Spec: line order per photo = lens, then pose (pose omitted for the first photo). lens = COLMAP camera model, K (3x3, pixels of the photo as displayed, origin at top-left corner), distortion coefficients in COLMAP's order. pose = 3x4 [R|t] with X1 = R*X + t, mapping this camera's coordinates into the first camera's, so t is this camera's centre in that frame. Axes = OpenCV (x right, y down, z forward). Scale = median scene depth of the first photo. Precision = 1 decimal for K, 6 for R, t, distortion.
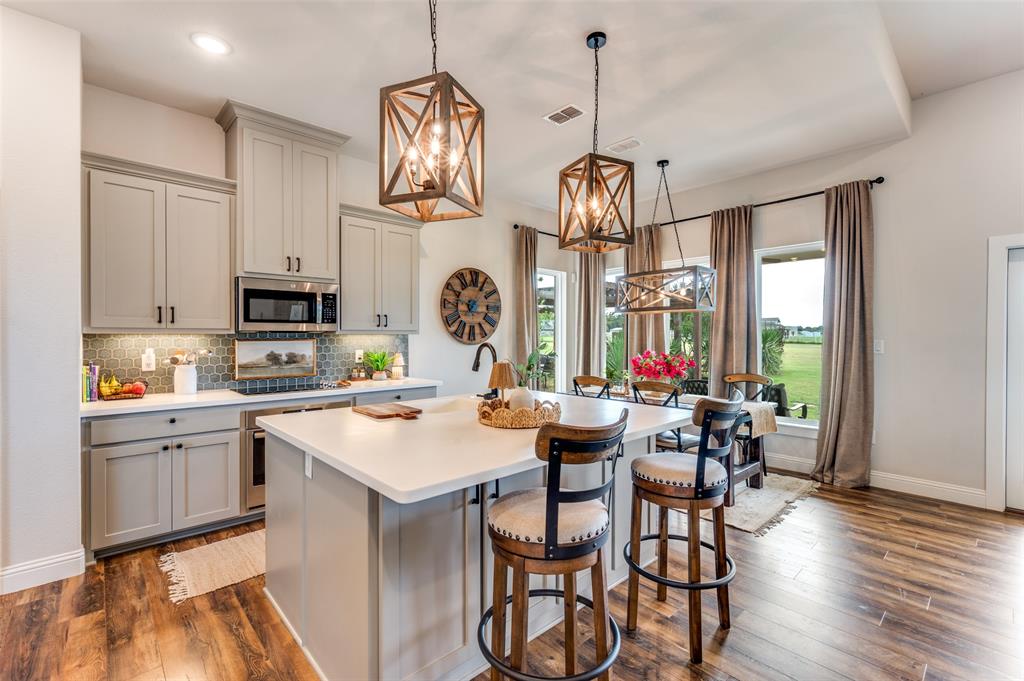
lens RADIAL K [[451.9, 0, 514.0], [0, 451.9, 338.1], [0, 0, 1]] dist [0.024372, 0.000114]
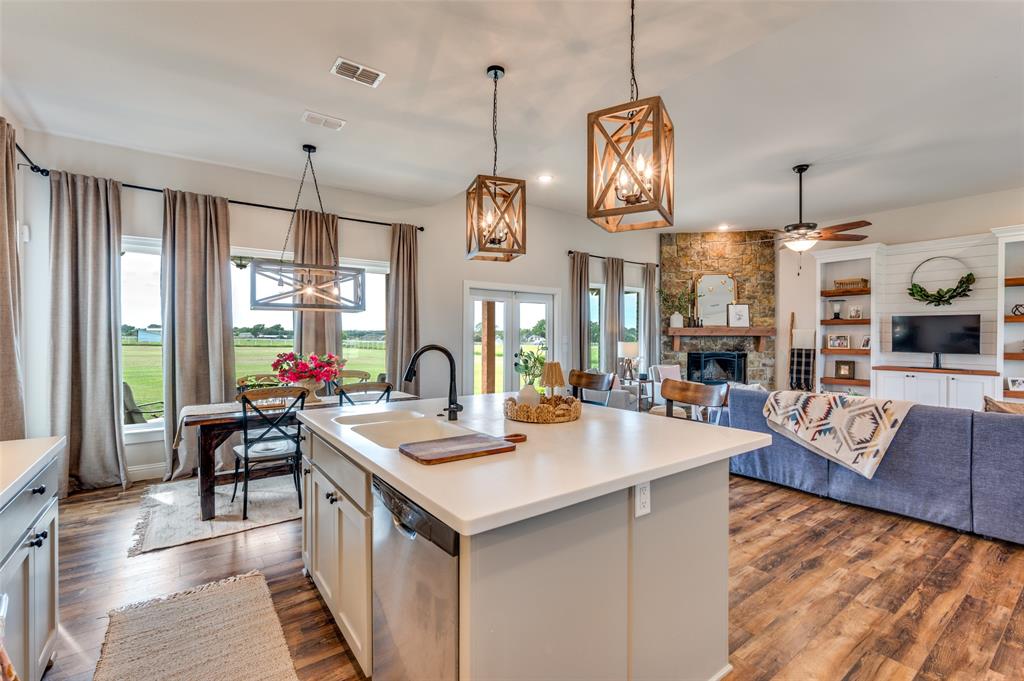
lens RADIAL K [[458.7, 0, 505.7], [0, 458.7, 338.1], [0, 0, 1]] dist [-0.000841, 0.000167]
pose [[0.127222, -0.002823, 0.991870, -0.670873], [0.010547, 0.999943, 0.001493, 0.004529], [-0.991818, 0.010271, 0.127244, 0.600846]]
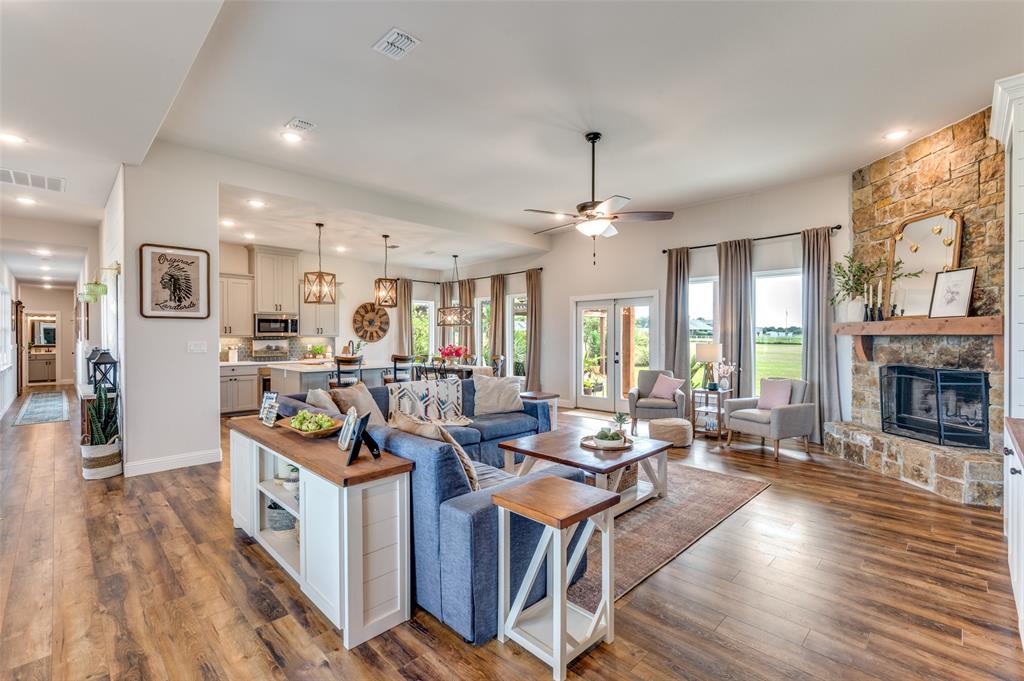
lens RADIAL K [[455.5, 0, 524.6], [0, 455.5, 338.9], [0, 0, 1]] dist [0.000270, 0.000129]
pose [[0.998847, -0.006490, 0.047557, 0.617413], [0.006636, 0.999974, -0.002917, 0.013970], [-0.047537, 0.003229, 0.998864, -1.293278]]
